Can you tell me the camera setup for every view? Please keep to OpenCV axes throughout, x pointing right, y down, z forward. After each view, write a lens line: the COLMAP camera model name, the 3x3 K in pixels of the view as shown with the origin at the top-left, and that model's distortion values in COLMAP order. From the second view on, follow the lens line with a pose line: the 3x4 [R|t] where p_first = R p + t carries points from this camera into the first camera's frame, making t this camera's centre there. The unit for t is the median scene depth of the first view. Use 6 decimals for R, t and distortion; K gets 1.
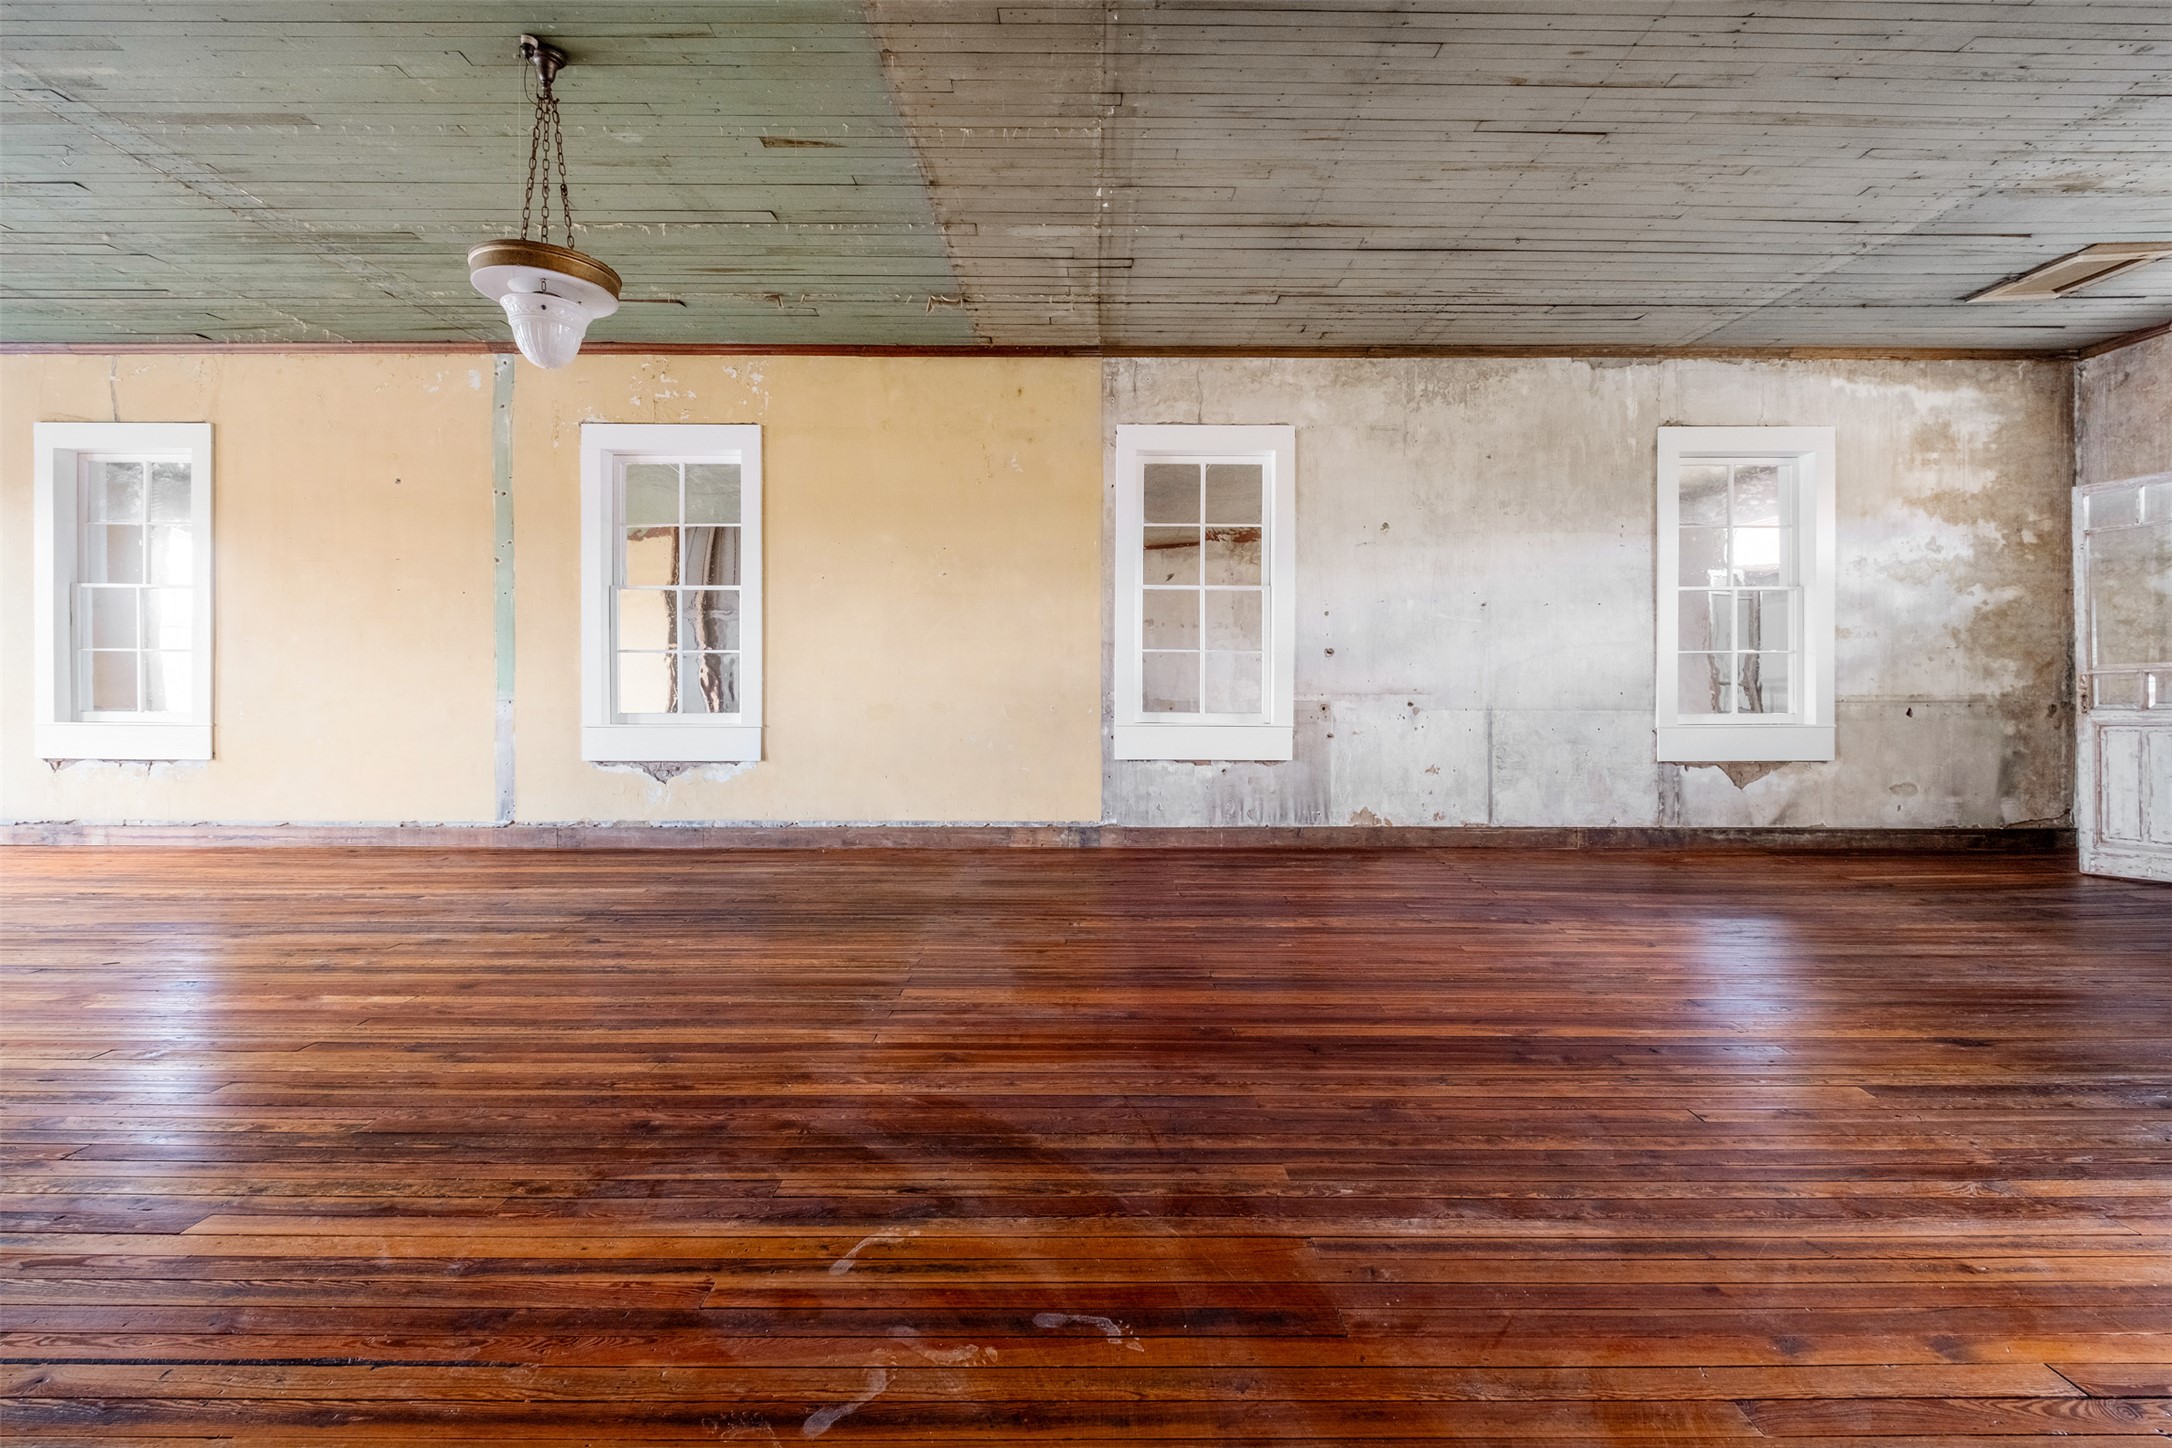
lens RADIAL K [[939.5, 0, 1097.1], [0, 939.5, 692.9], [0, 0, 1]] dist [0.003307, -0.005070]
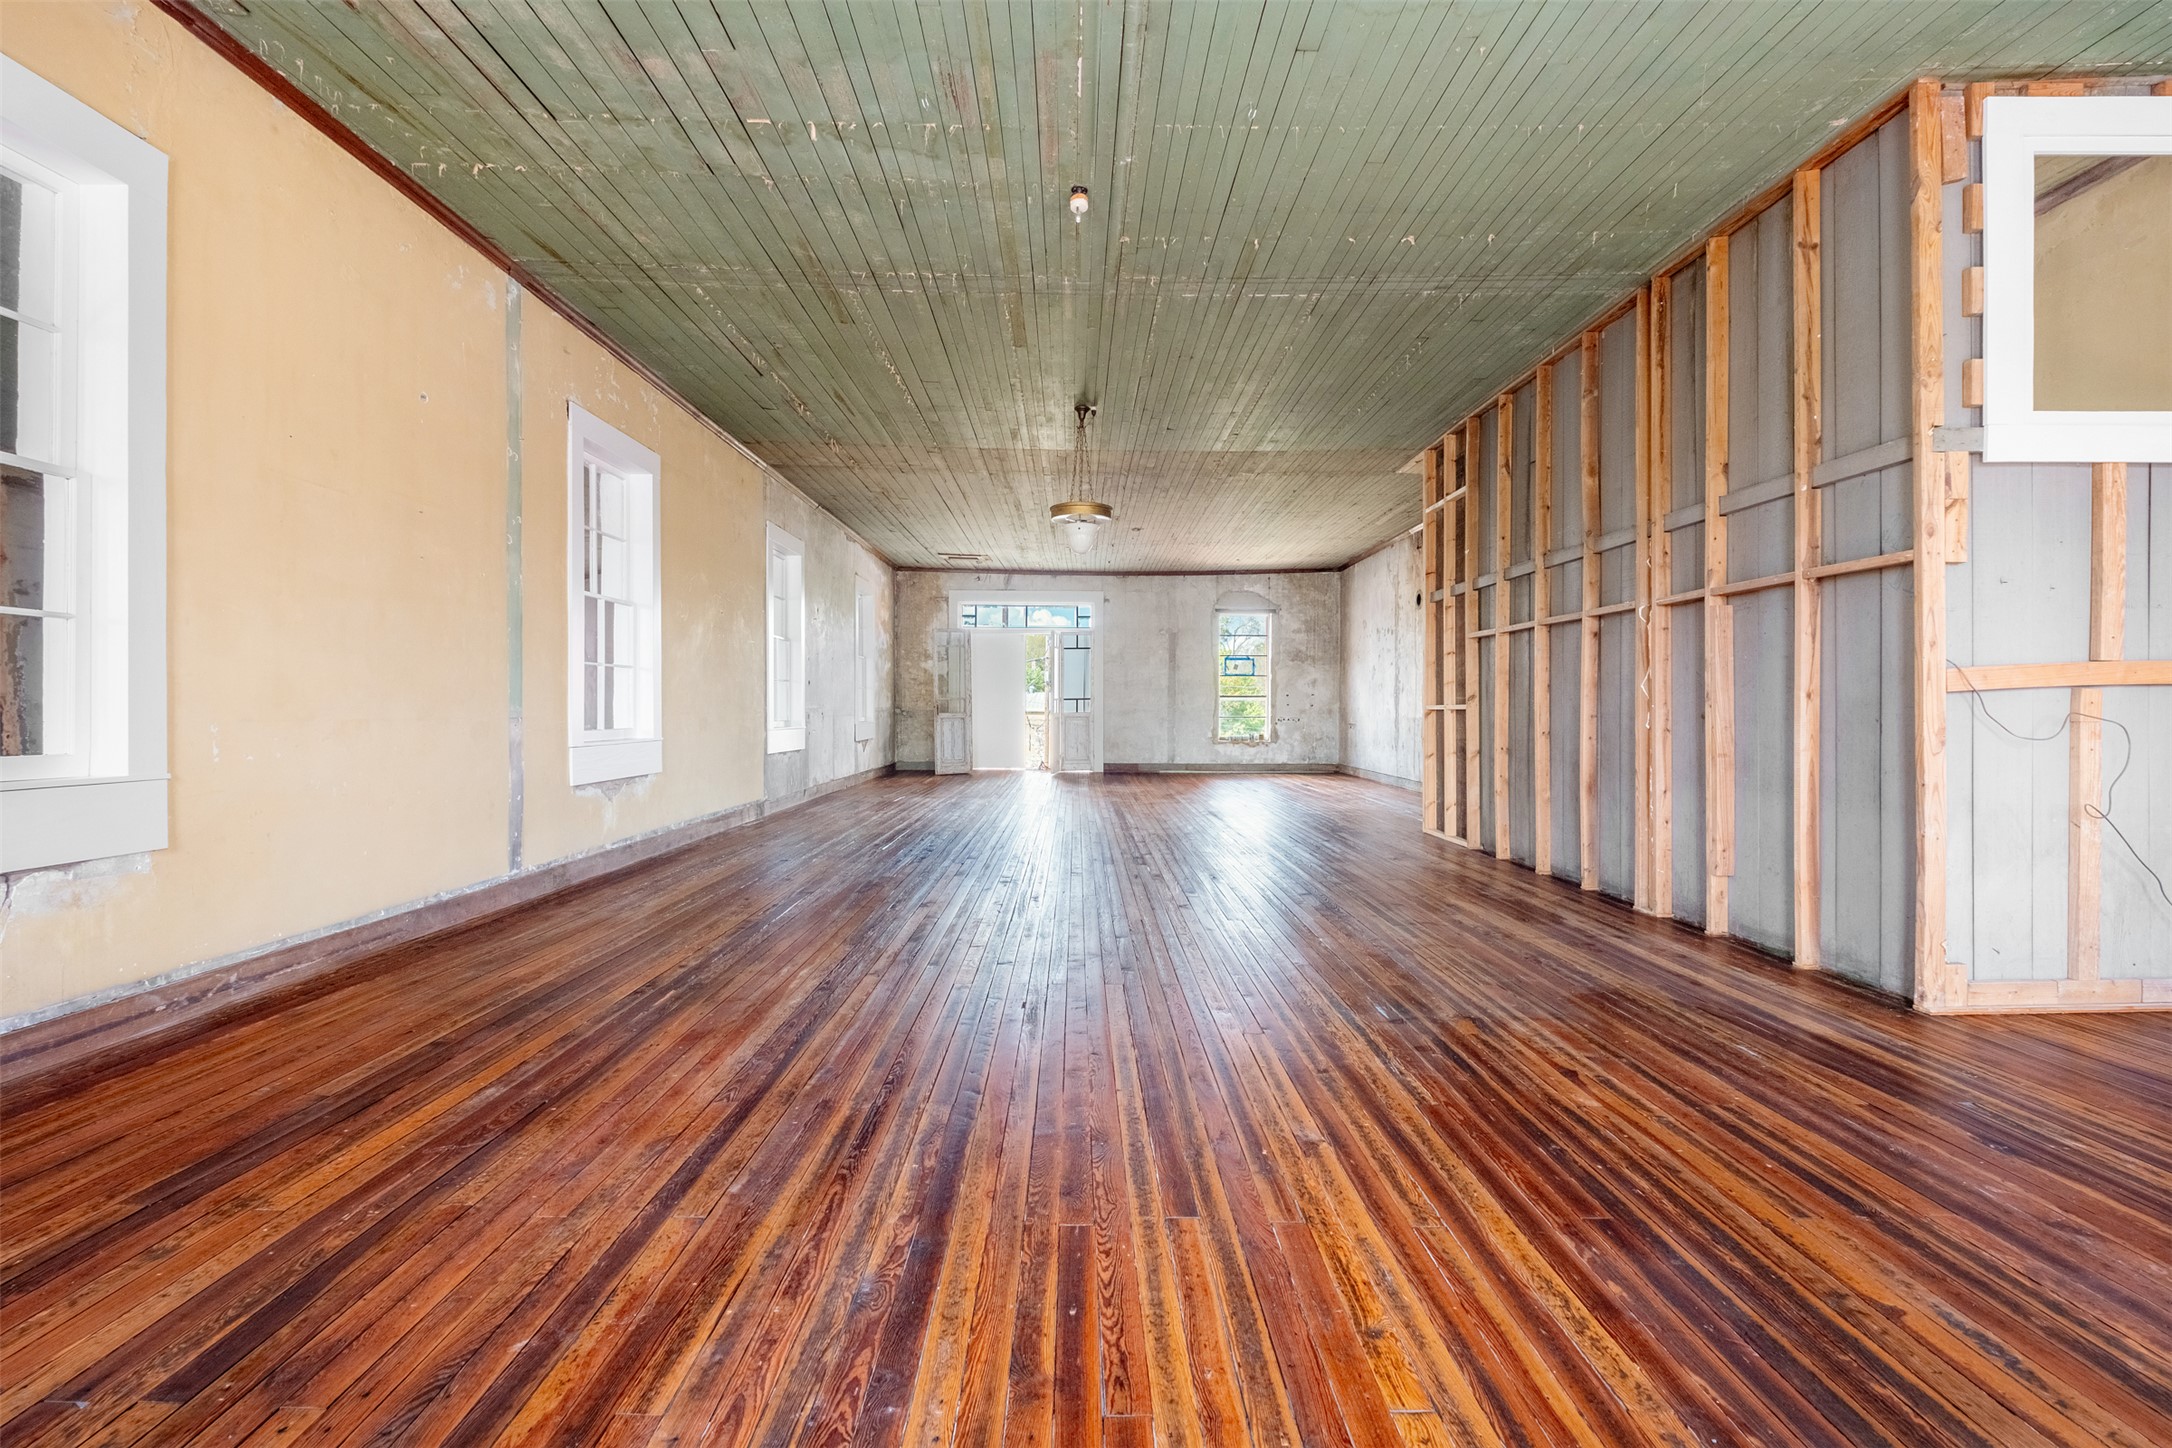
lens RADIAL K [[944.3, 0, 1081.5], [0, 944.3, 713.0], [0, 0, 1]] dist [0.001332, -0.003627]
pose [[0.001453, -0.007225, 0.999973, -1.423156], [0.001366, 0.999973, 0.007223, -0.001532], [-0.999998, 0.001356, 0.001462, 0.521073]]
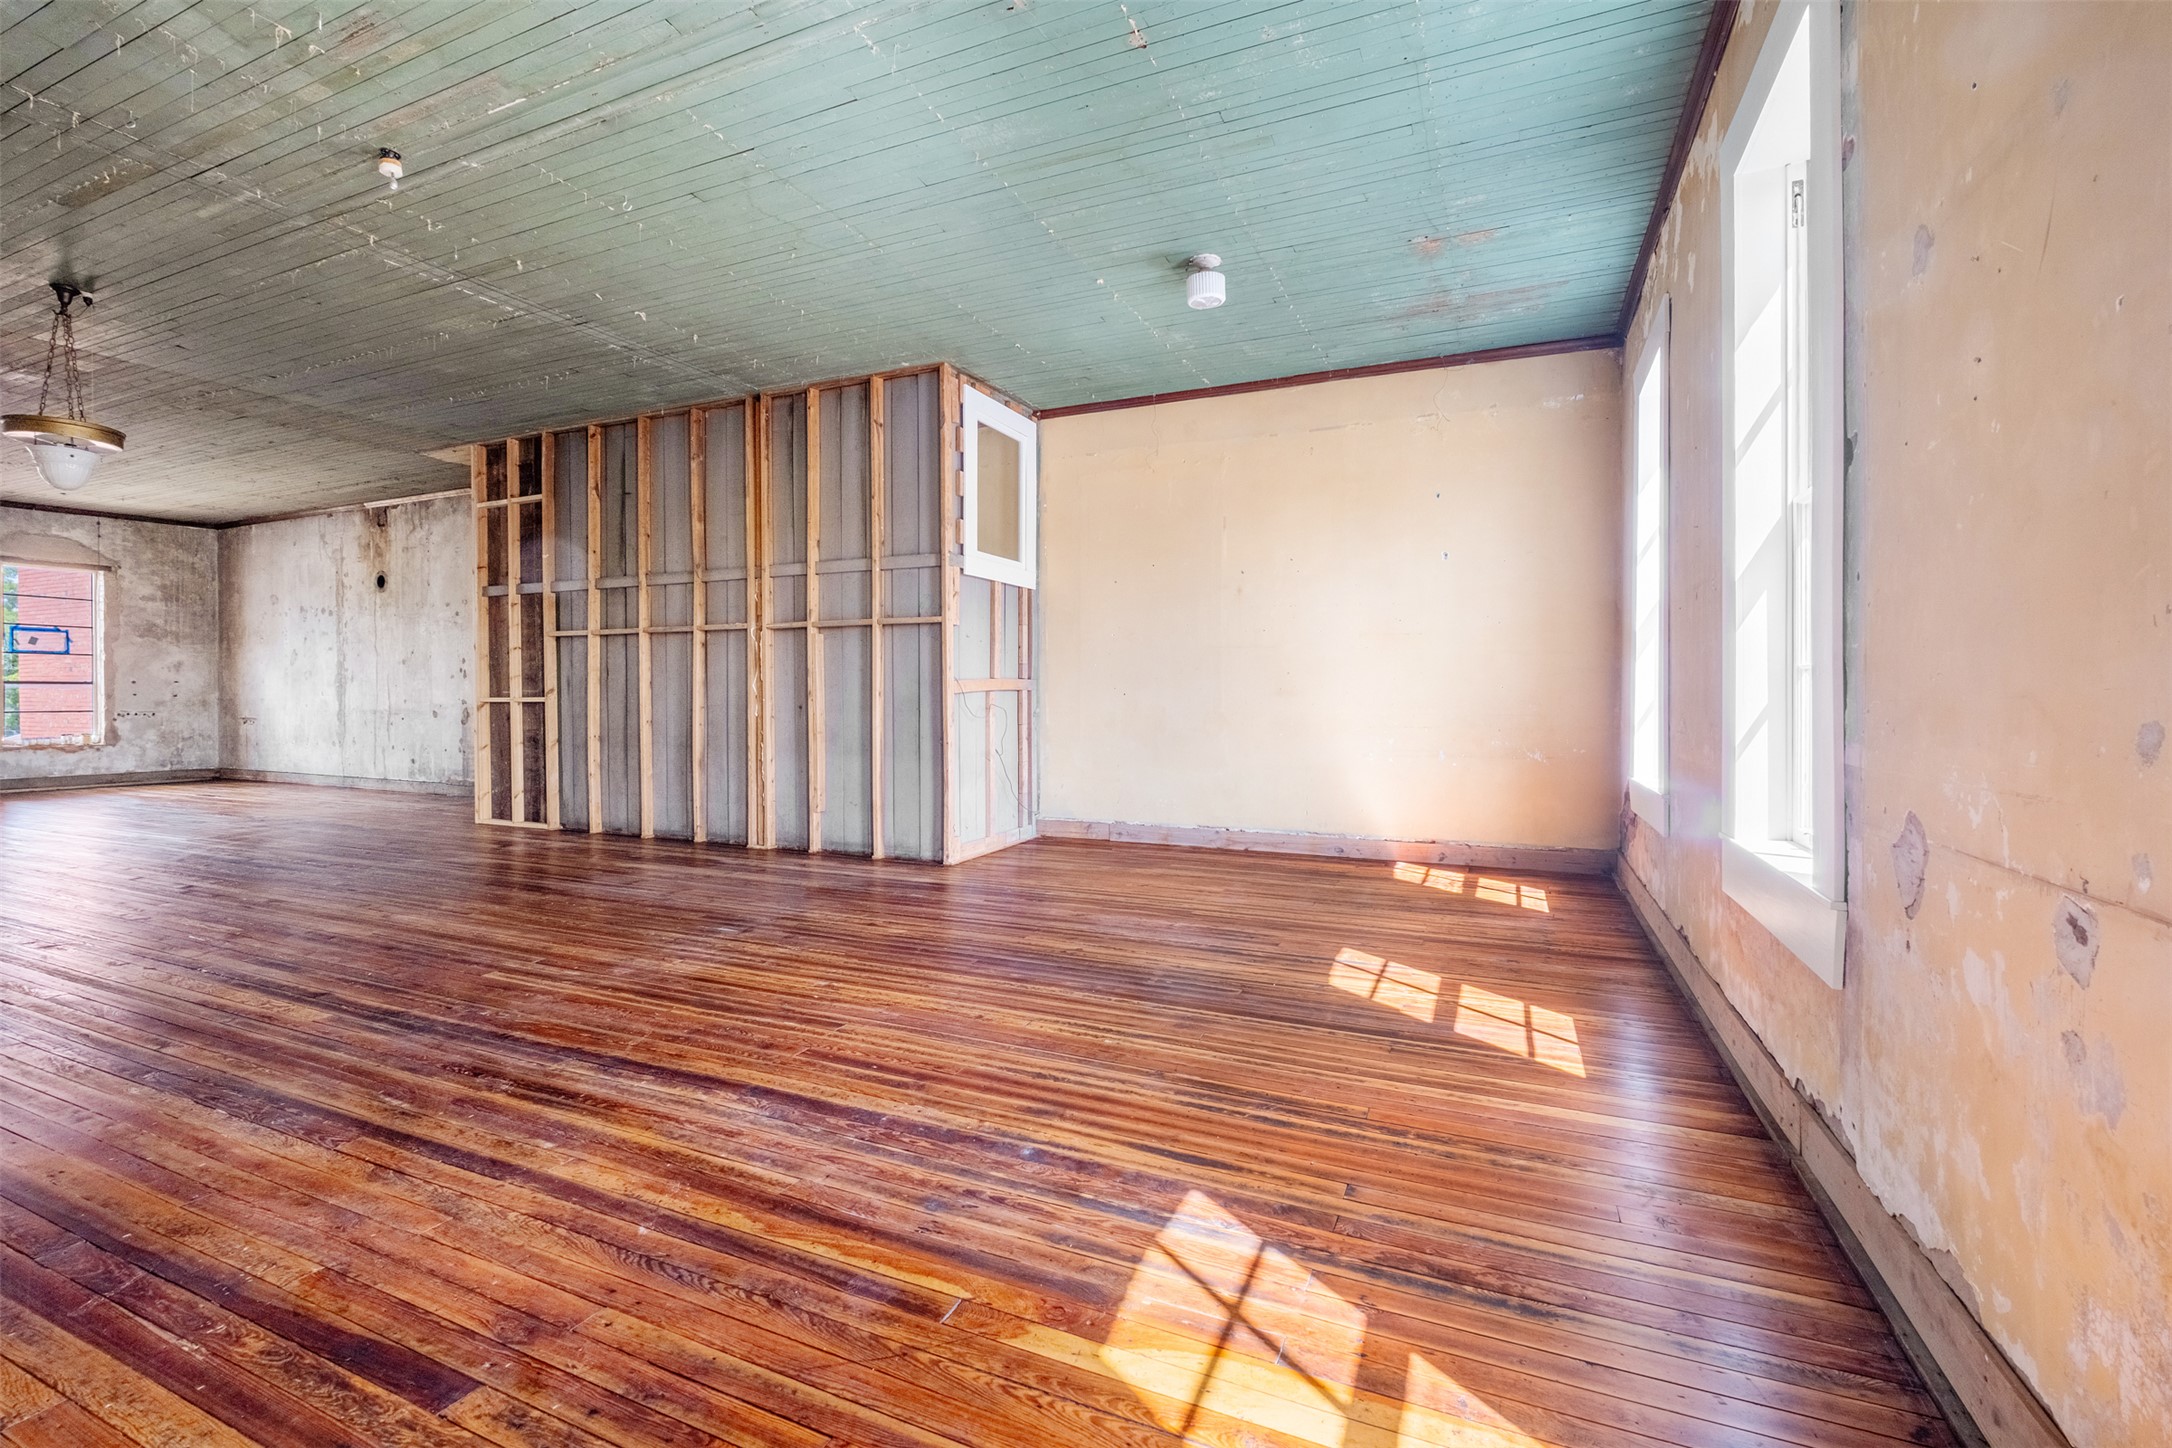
lens RADIAL K [[940.3, 0, 1080.5], [0, 940.3, 708.0], [0, 0, 1]] dist [0.000608, -0.004512]
pose [[-0.908629, -0.007785, 0.417531, -1.432239], [-0.002041, 0.999897, 0.014201, -0.007935], [-0.417599, 0.012051, -0.908552, 0.891427]]
